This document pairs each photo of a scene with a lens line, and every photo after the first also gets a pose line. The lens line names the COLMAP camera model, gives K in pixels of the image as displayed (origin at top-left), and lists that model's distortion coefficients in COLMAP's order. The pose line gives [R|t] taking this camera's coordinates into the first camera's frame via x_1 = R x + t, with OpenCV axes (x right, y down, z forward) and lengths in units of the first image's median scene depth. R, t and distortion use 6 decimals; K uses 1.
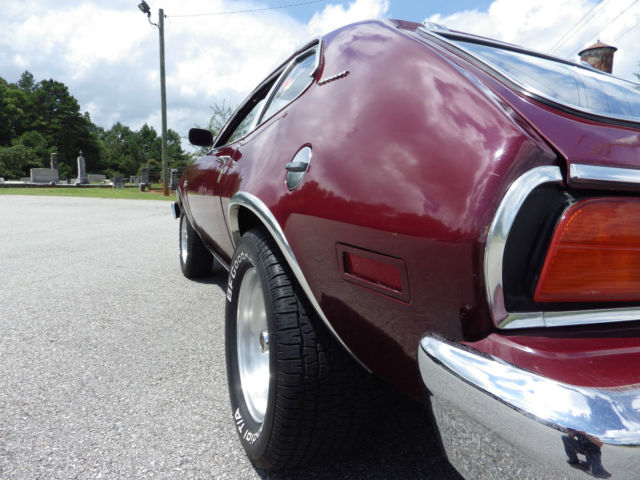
lens RADIAL K [[429.5, 0, 318.5], [0, 429.5, 237.6], [0, 0, 1]] dist [0.004290, -0.001394]
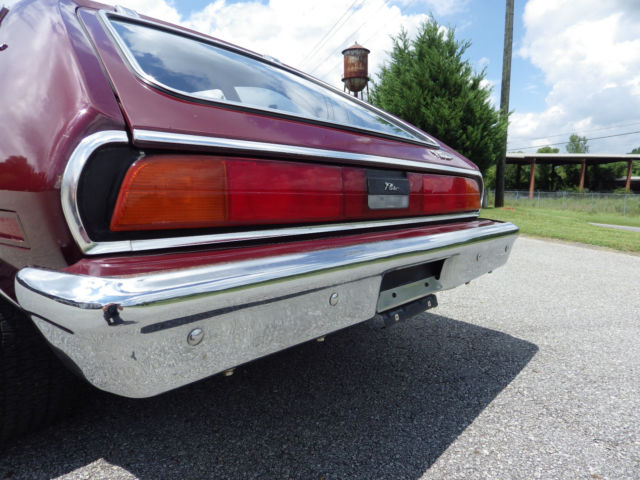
lens RADIAL K [[428.8, 0, 319.1], [0, 428.8, 236.6], [0, 0, 1]] dist [0.007144, -0.003099]
pose [[0.893650, -0.093012, 0.439019, 0.256042], [0.079642, 0.995627, 0.048820, 0.078970], [-0.441641, -0.008664, 0.897150, -0.258206]]
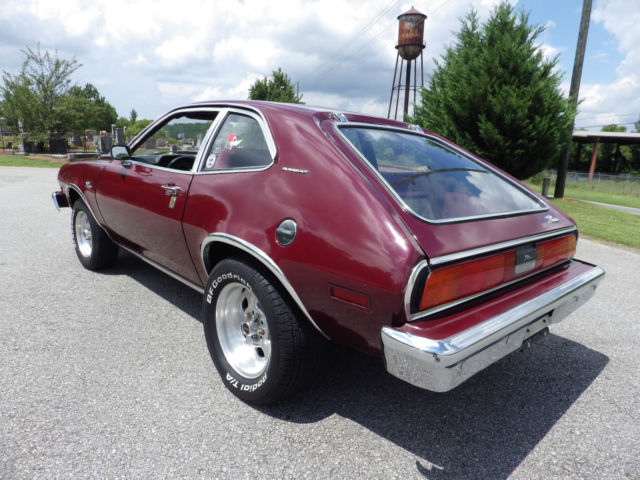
lens RADIAL K [[429.5, 0, 318.5], [0, 429.5, 237.6], [0, 0, 1]] dist [0.004290, -0.001394]
pose [[0.935447, -0.073090, 0.345829, -0.529054], [0.034652, 0.992638, 0.116059, -0.339330], [-0.351766, -0.096583, 0.931092, -0.668459]]
